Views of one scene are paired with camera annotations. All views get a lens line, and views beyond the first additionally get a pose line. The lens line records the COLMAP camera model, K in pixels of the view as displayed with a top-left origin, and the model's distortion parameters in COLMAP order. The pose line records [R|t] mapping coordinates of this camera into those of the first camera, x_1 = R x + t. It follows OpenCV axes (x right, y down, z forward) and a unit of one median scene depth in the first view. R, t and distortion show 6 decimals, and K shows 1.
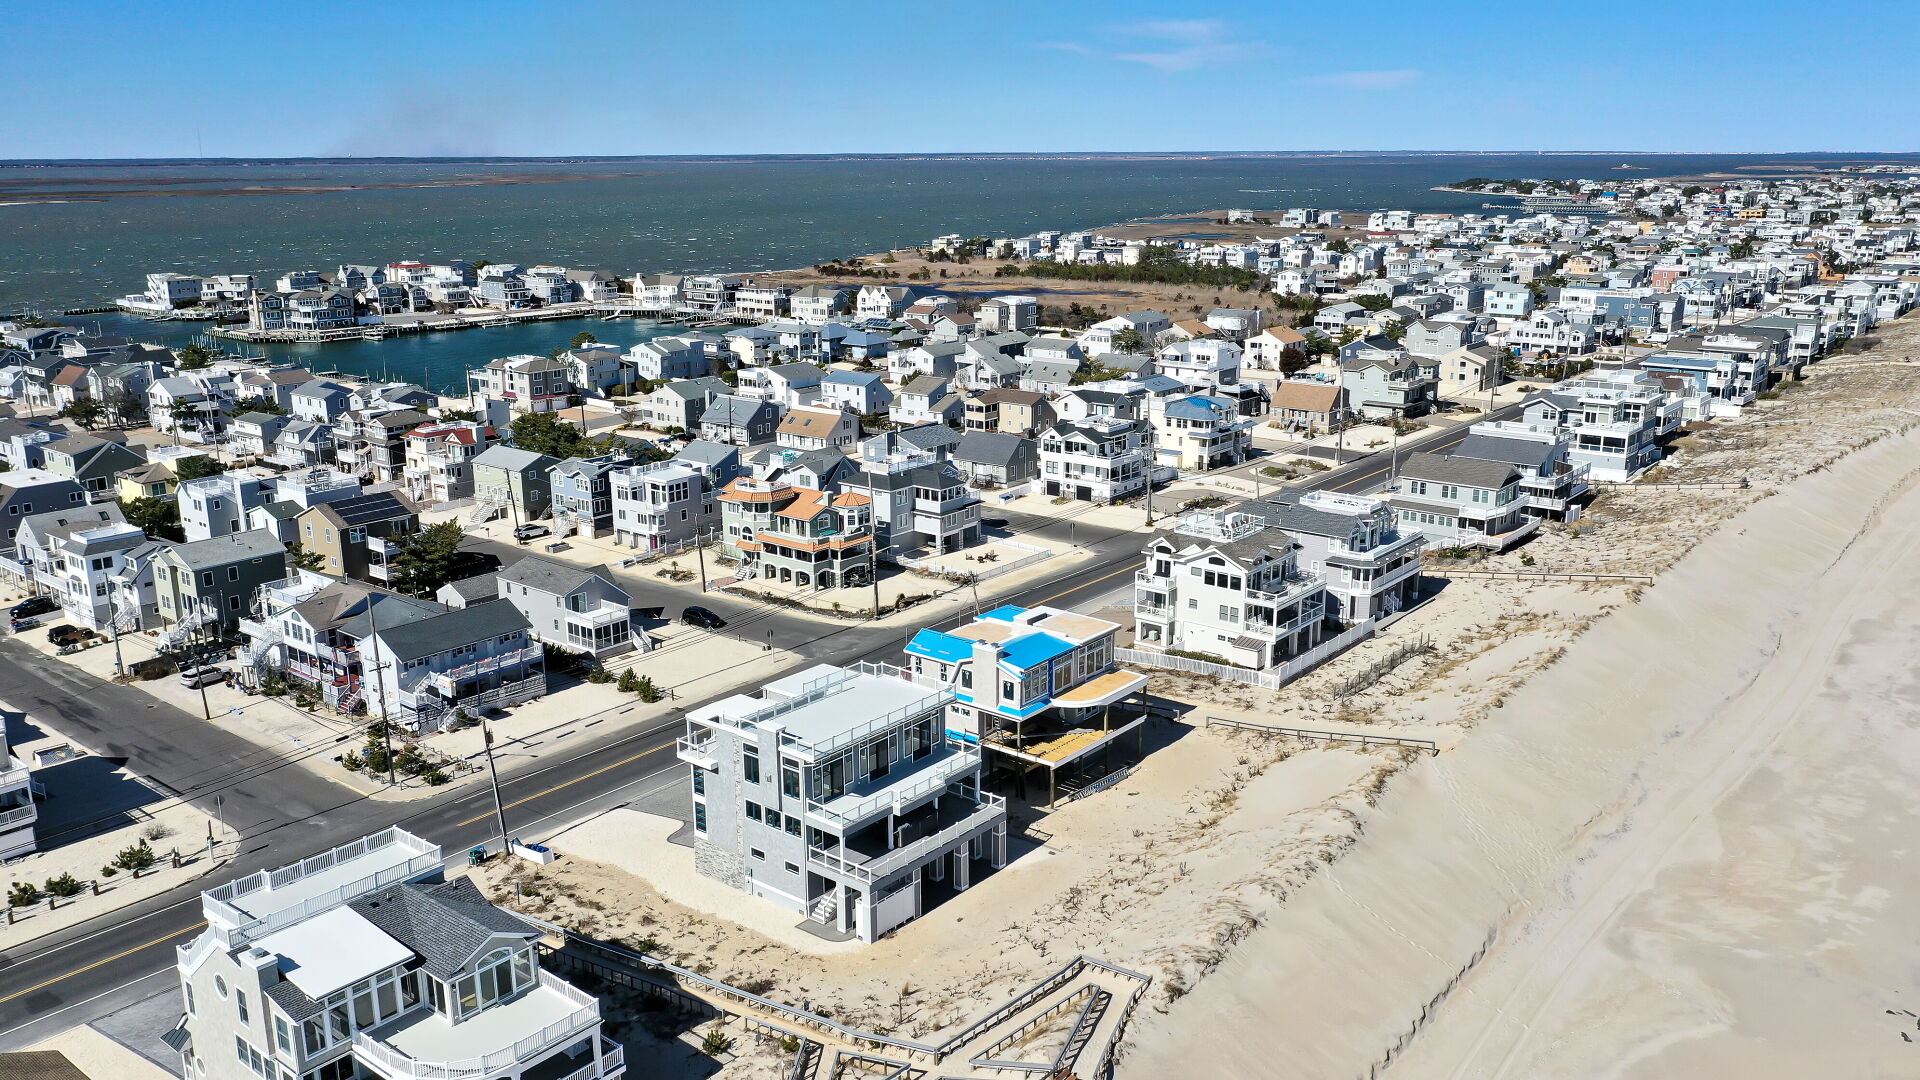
lens RADIAL K [[1511.5, 0, 960.0], [0, 1511.5, 541.6], [0, 0, 1]] dist [-0.003970, 0.005447]
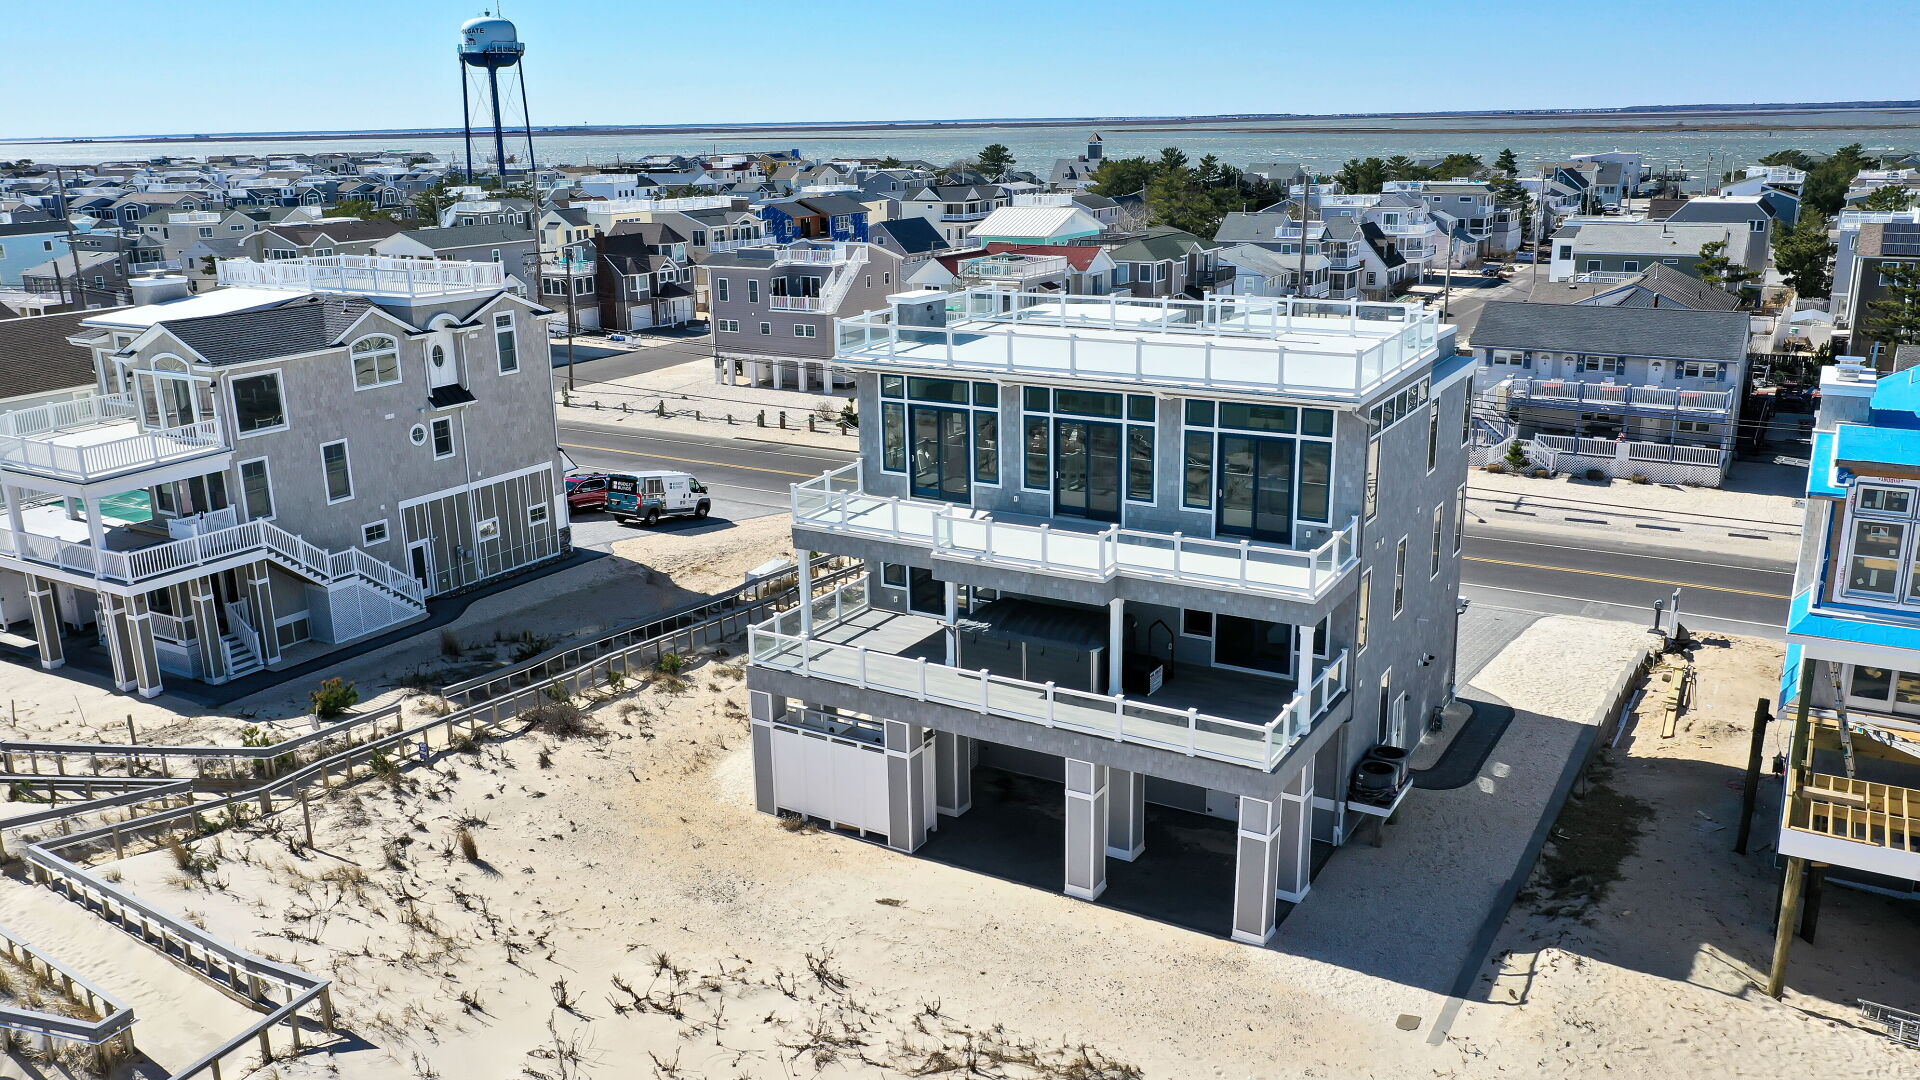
lens RADIAL K [[1511.5, 0, 962.4], [0, 1511.5, 538.1], [0, 0, 1]] dist [-0.003970, 0.005447]
pose [[0.155165, 0.266985, -0.951127, 0.169508], [-0.234126, 0.945297, 0.227154, 0.045495], [0.959744, 0.187437, 0.209185, 0.495318]]
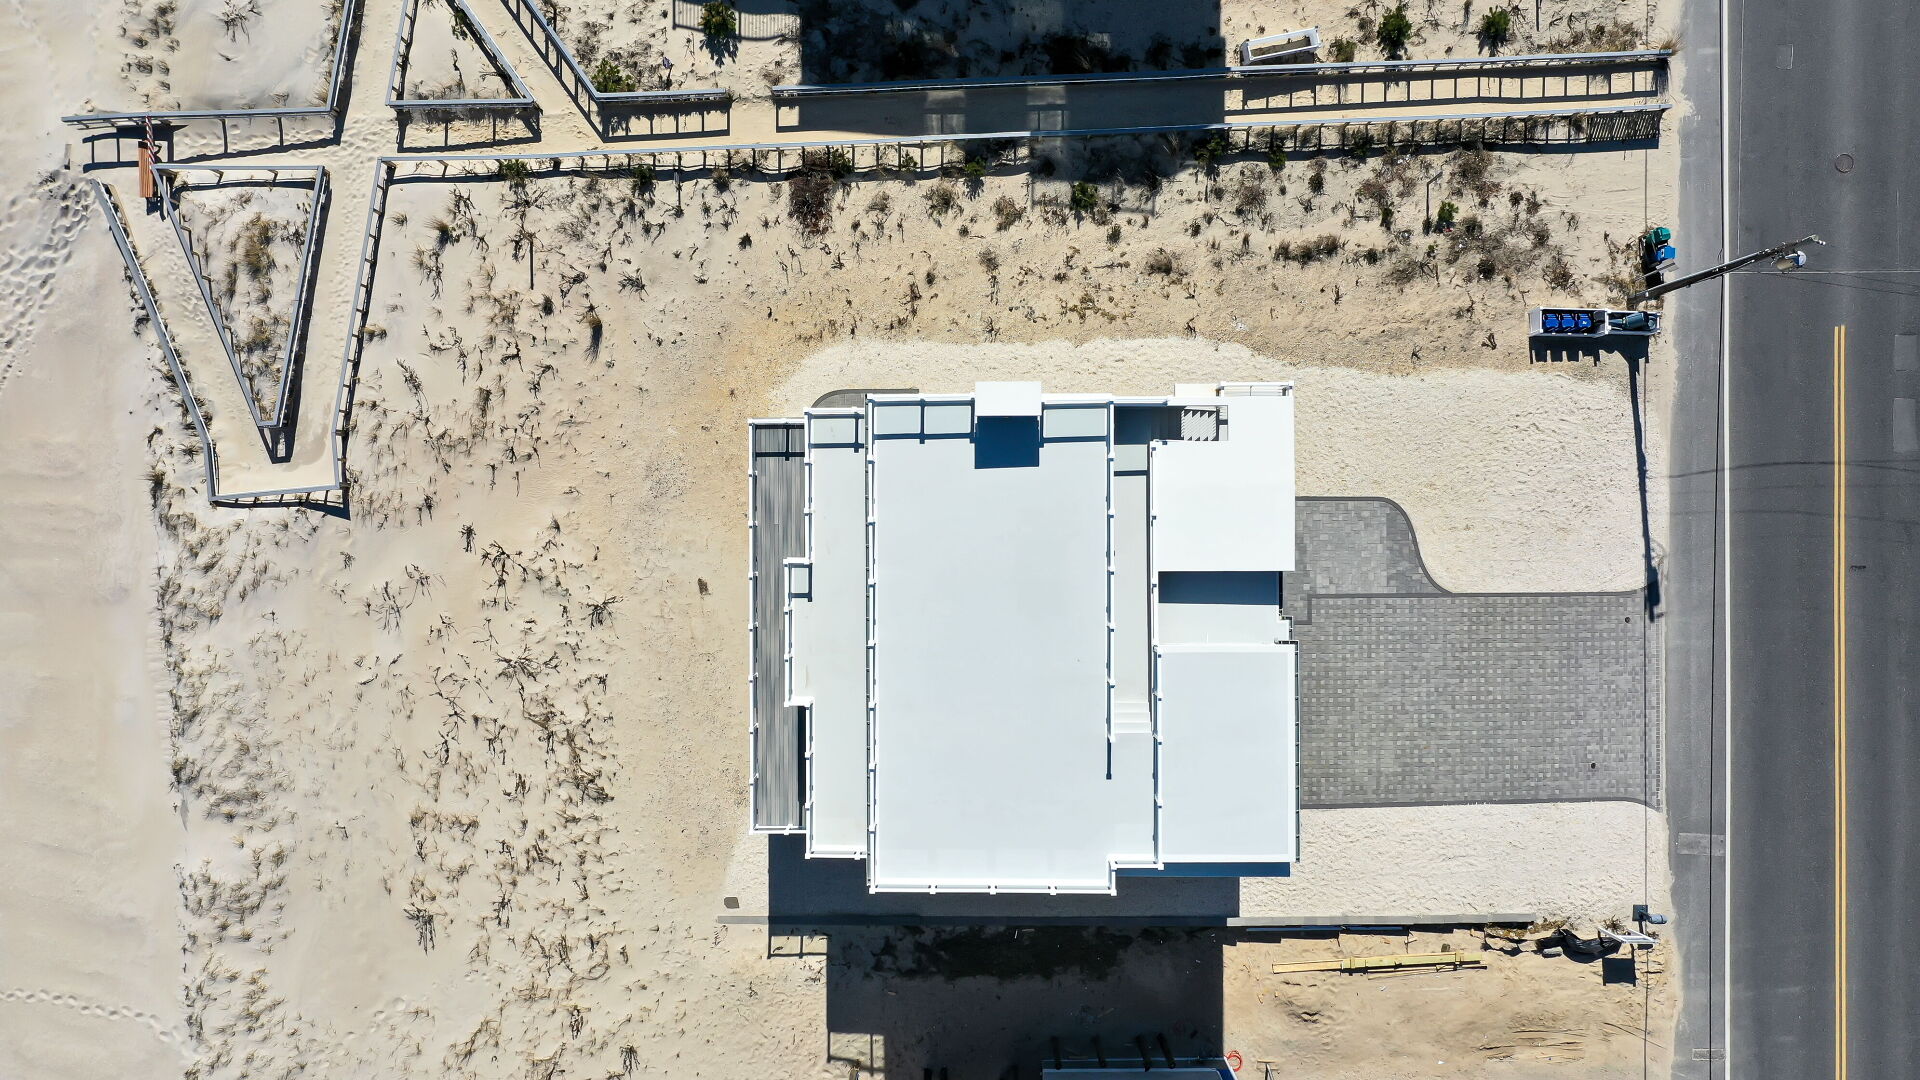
lens RADIAL K [[1511.5, 0, 953.4], [0, 1511.5, 554.1], [0, 0, 1]] dist [-0.003970, 0.005447]
pose [[-0.773674, 0.633109, 0.024544, -0.050647], [-0.140108, -0.208739, 0.967883, -0.163544], [0.617898, 0.745387, 0.250199, 0.485526]]
